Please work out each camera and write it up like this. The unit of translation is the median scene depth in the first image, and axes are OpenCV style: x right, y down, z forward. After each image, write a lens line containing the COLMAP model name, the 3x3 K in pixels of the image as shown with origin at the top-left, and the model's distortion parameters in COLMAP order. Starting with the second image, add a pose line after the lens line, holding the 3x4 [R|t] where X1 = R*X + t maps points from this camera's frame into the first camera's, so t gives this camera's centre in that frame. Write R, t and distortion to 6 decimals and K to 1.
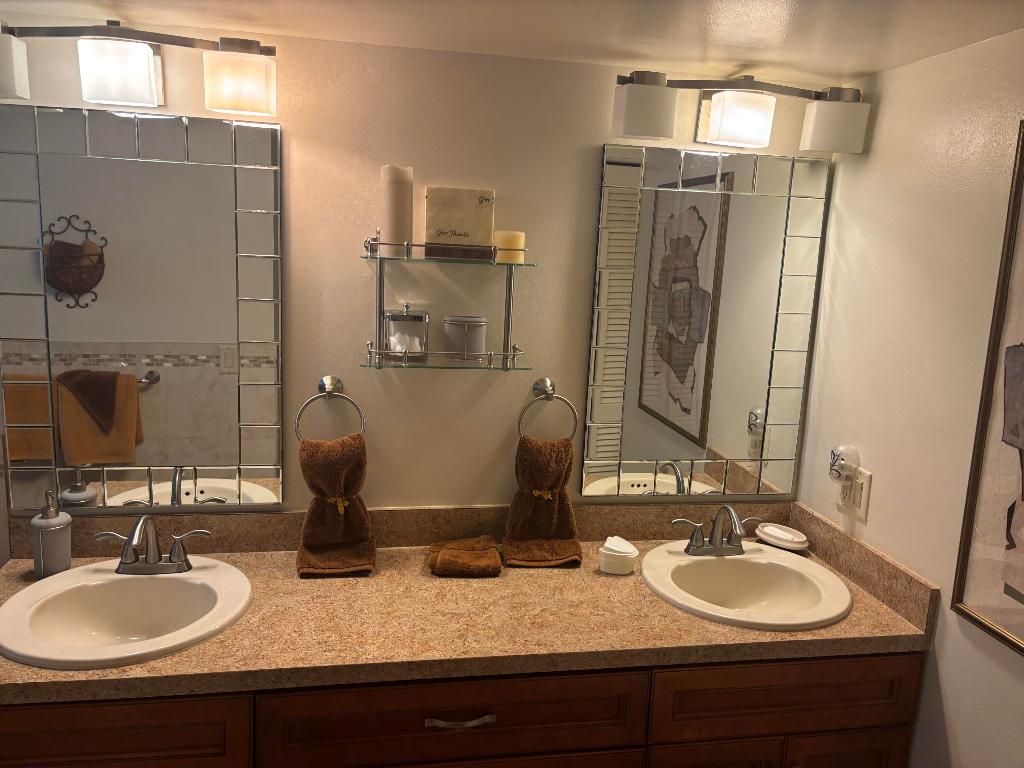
lens RADIAL K [[768.5, 0, 508.8], [0, 768.5, 364.5], [0, 0, 1]] dist [-0.013048, -0.012200]
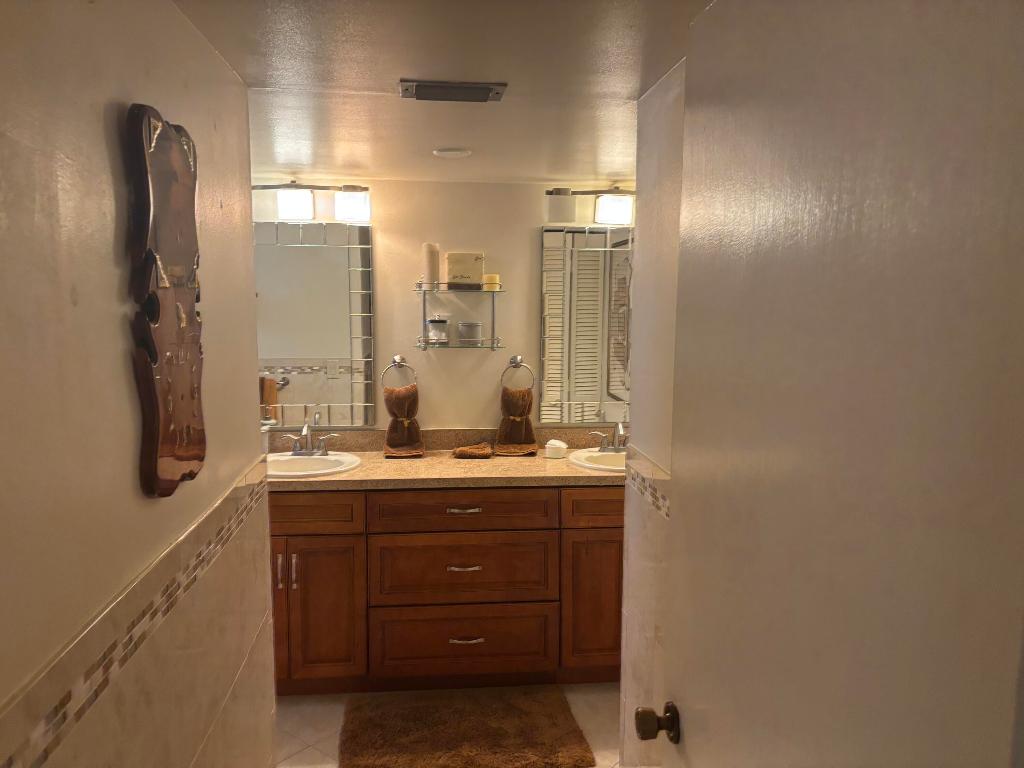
lens RADIAL K [[768.5, 0, 511.8], [0, 768.5, 384.9], [0, 0, 1]] dist [-0.013048, -0.012200]
pose [[0.996464, -0.028613, -0.079005, 0.189993], [0.024696, 0.998438, -0.050119, 0.189996], [0.080316, 0.047990, 0.995614, -0.849363]]
